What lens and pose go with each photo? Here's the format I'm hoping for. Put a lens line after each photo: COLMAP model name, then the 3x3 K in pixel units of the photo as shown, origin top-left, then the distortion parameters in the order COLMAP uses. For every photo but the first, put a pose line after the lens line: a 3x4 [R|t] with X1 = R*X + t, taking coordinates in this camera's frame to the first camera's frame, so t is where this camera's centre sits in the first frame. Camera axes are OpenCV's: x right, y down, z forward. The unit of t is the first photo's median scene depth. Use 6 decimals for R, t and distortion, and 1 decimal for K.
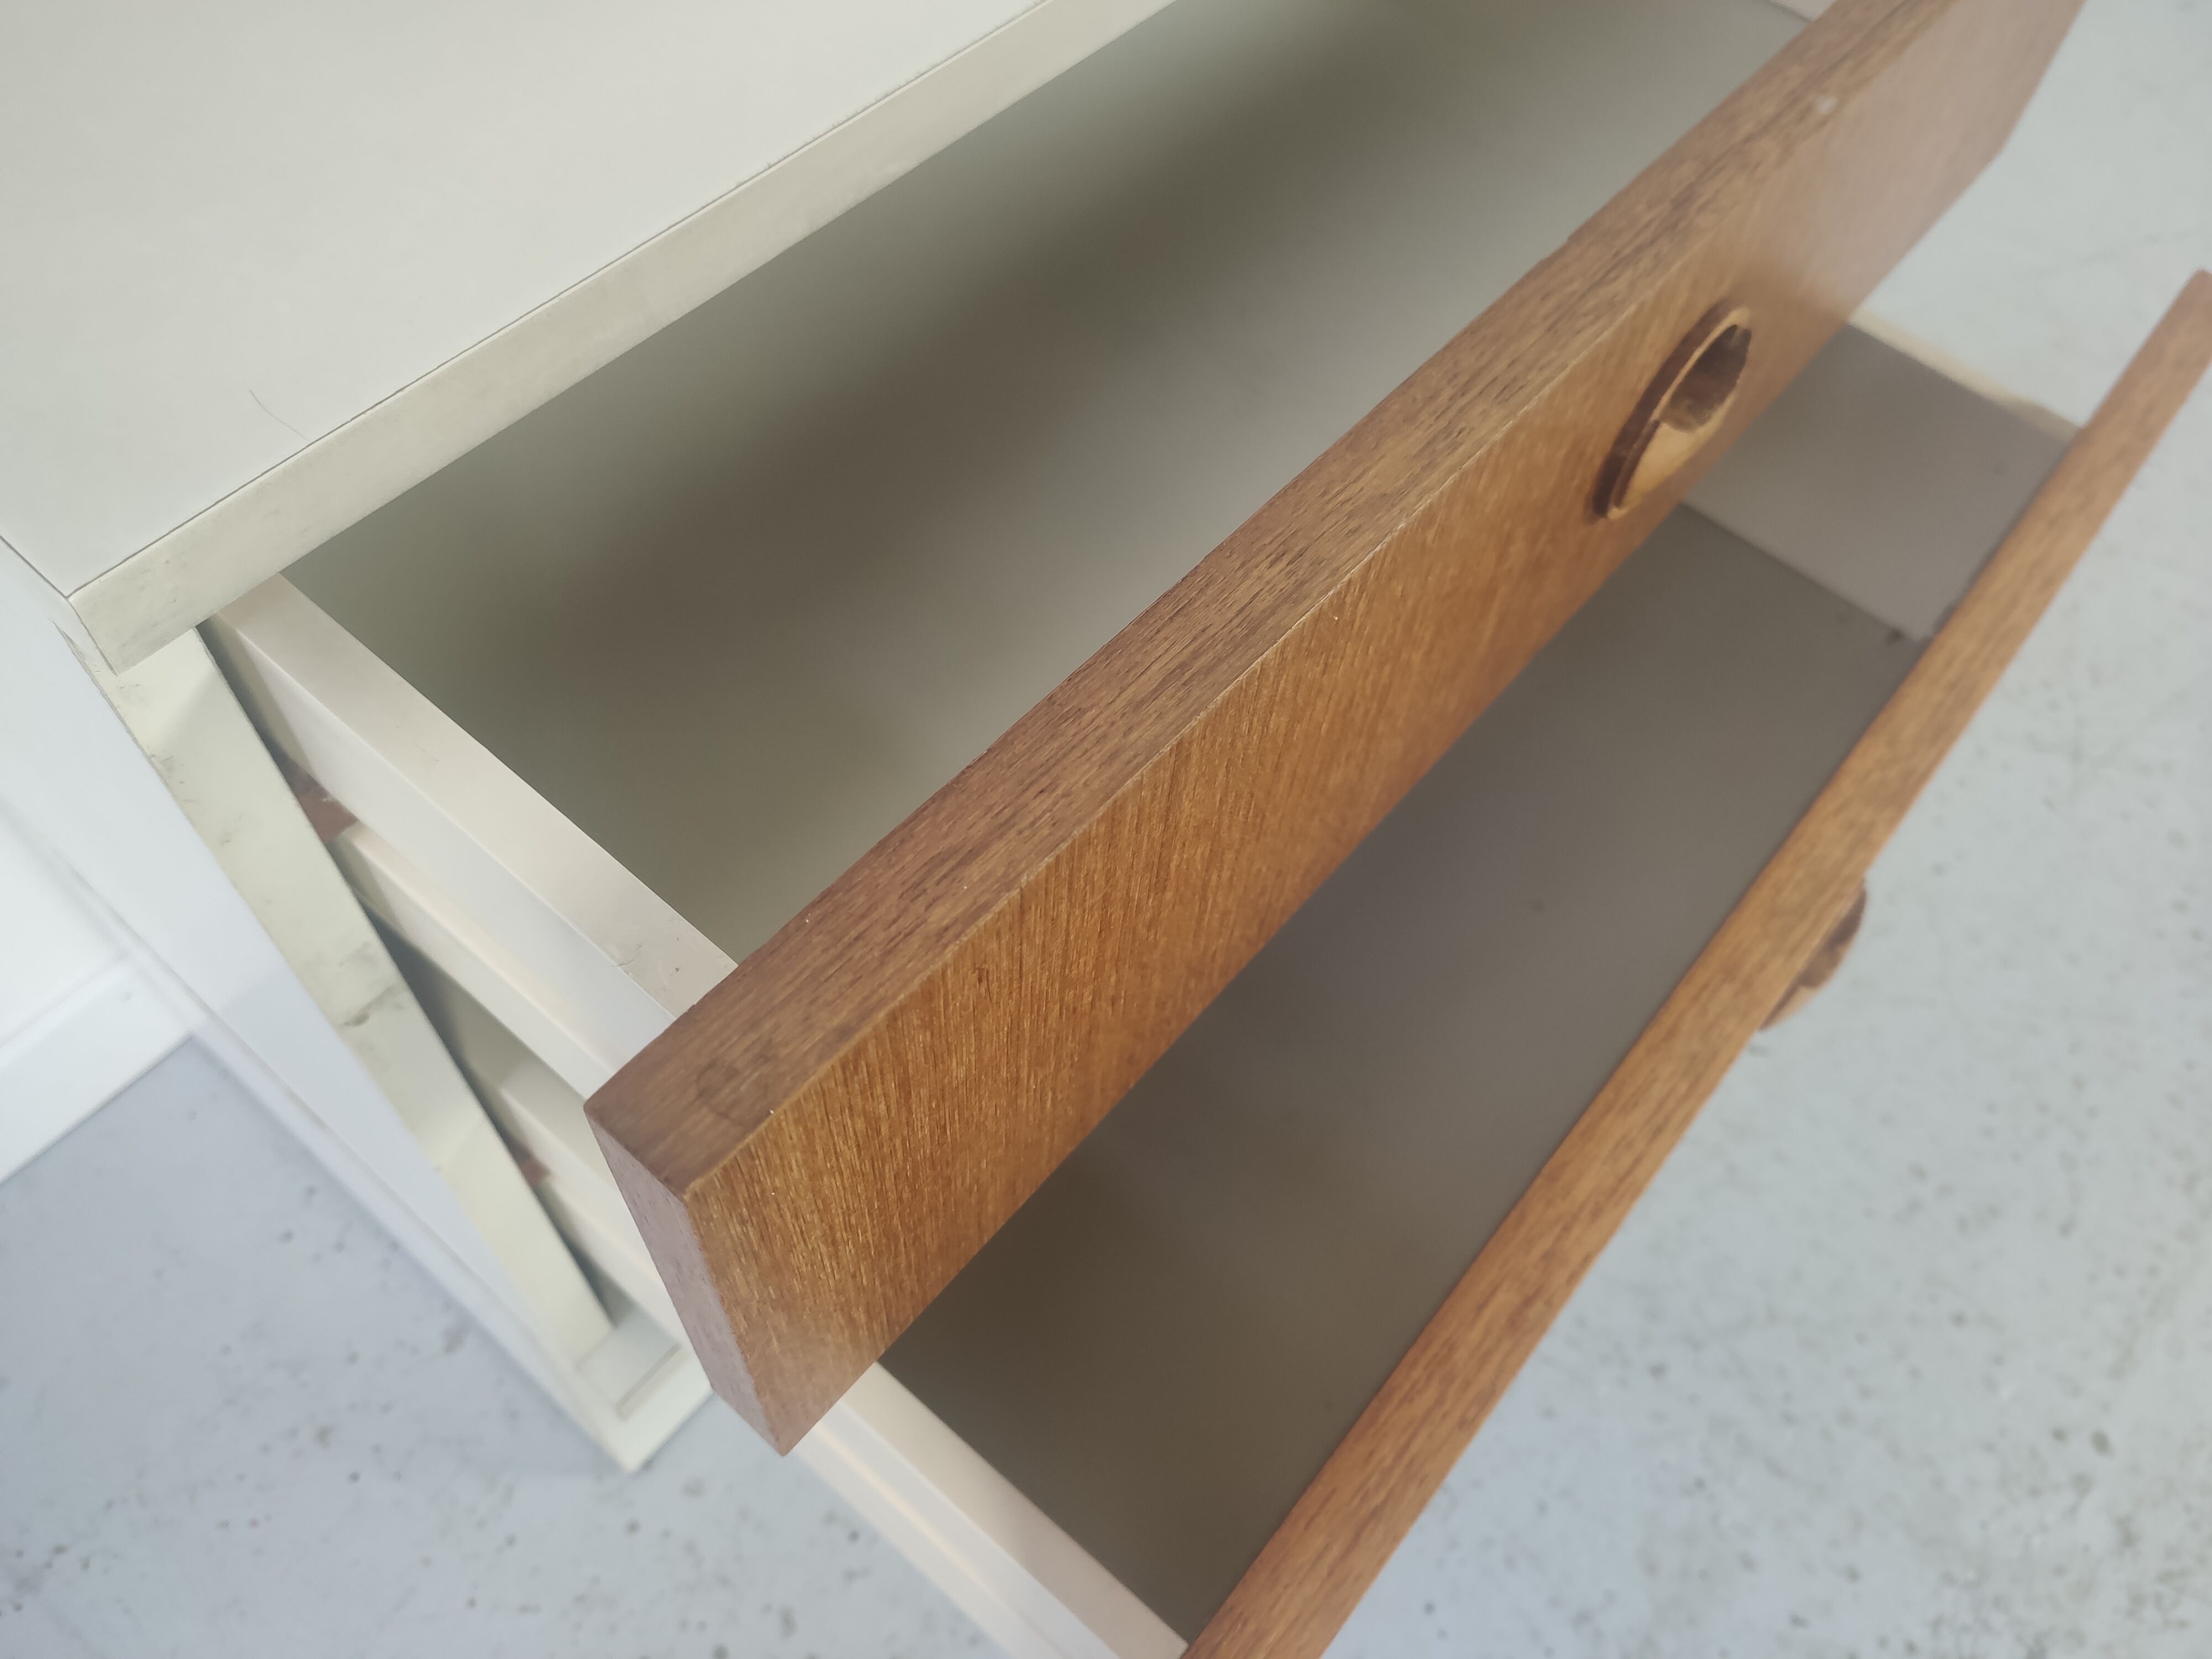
lens RADIAL K [[1694.2, 0, 1128.0], [0, 1694.2, 823.9], [0, 0, 1]] dist [0.046042, -0.059684]
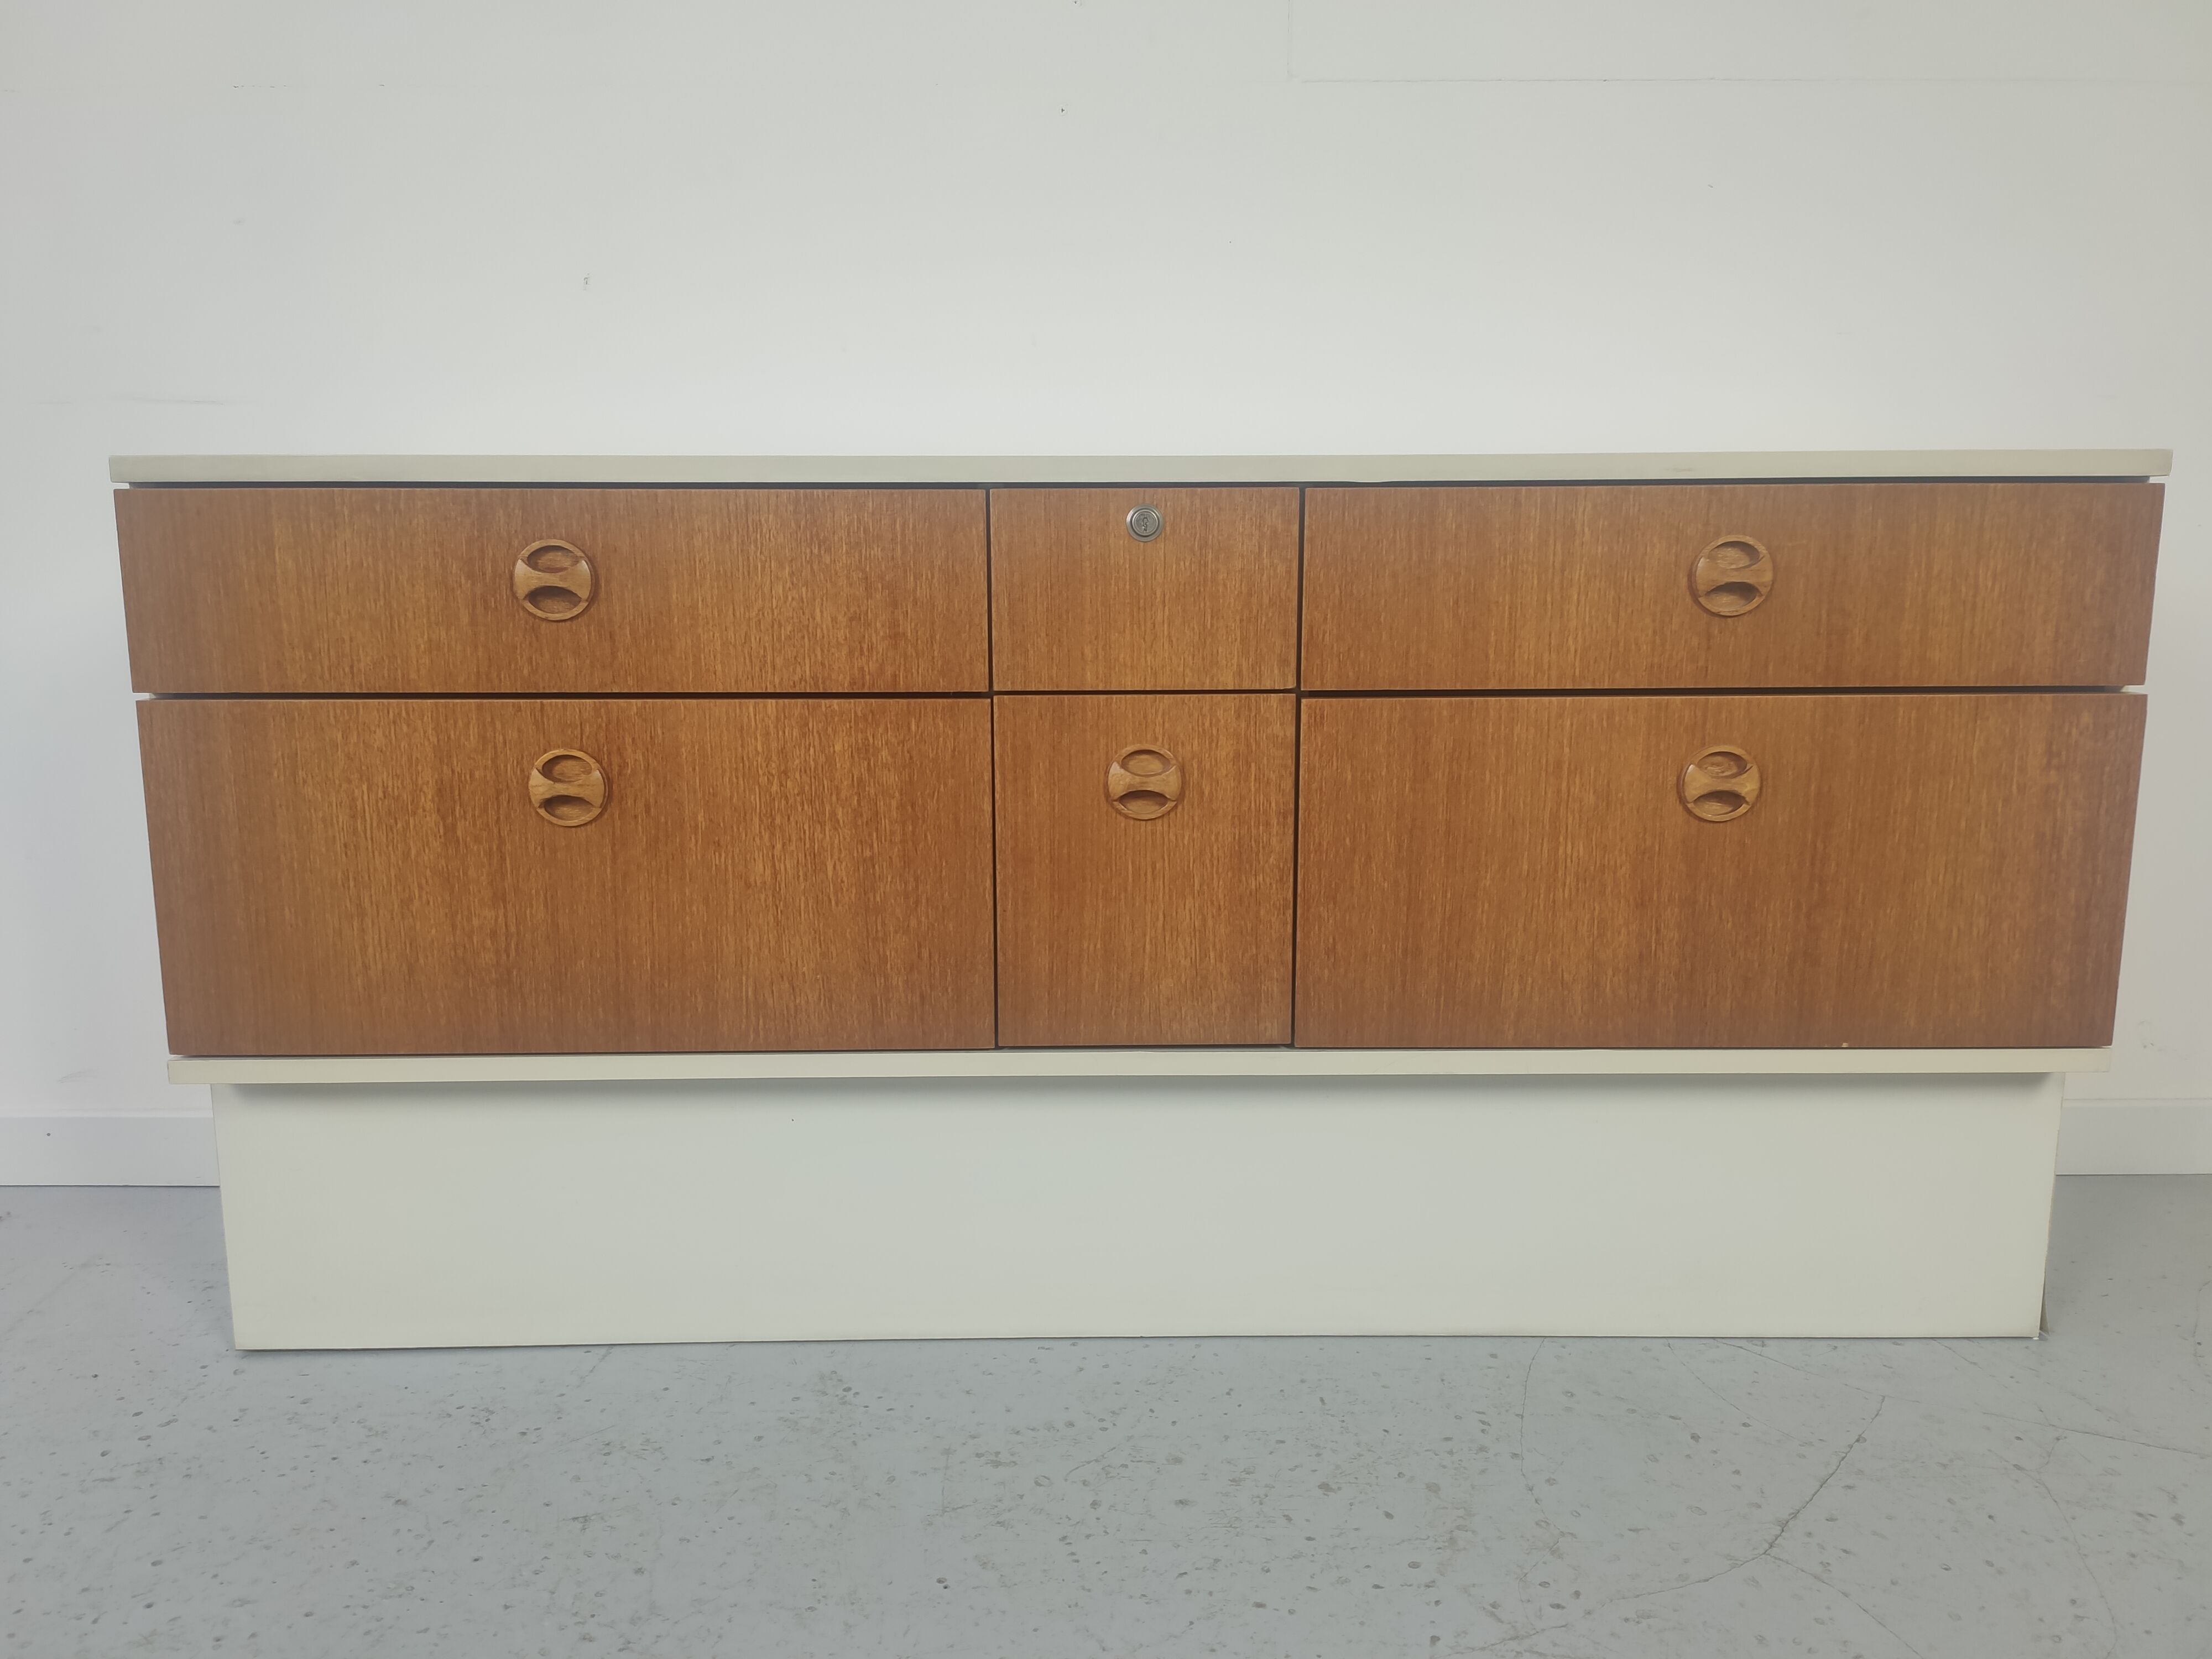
lens RADIAL K [[1694.2, 0, 1076.7], [0, 1694.2, 846.9], [0, 0, 1]] dist [0.046042, -0.059684]
pose [[0.637791, 0.070992, -0.766930, 1.311114], [-0.617920, 0.641576, -0.454483, 0.294490], [0.459780, 0.763767, 0.453059, 0.247550]]
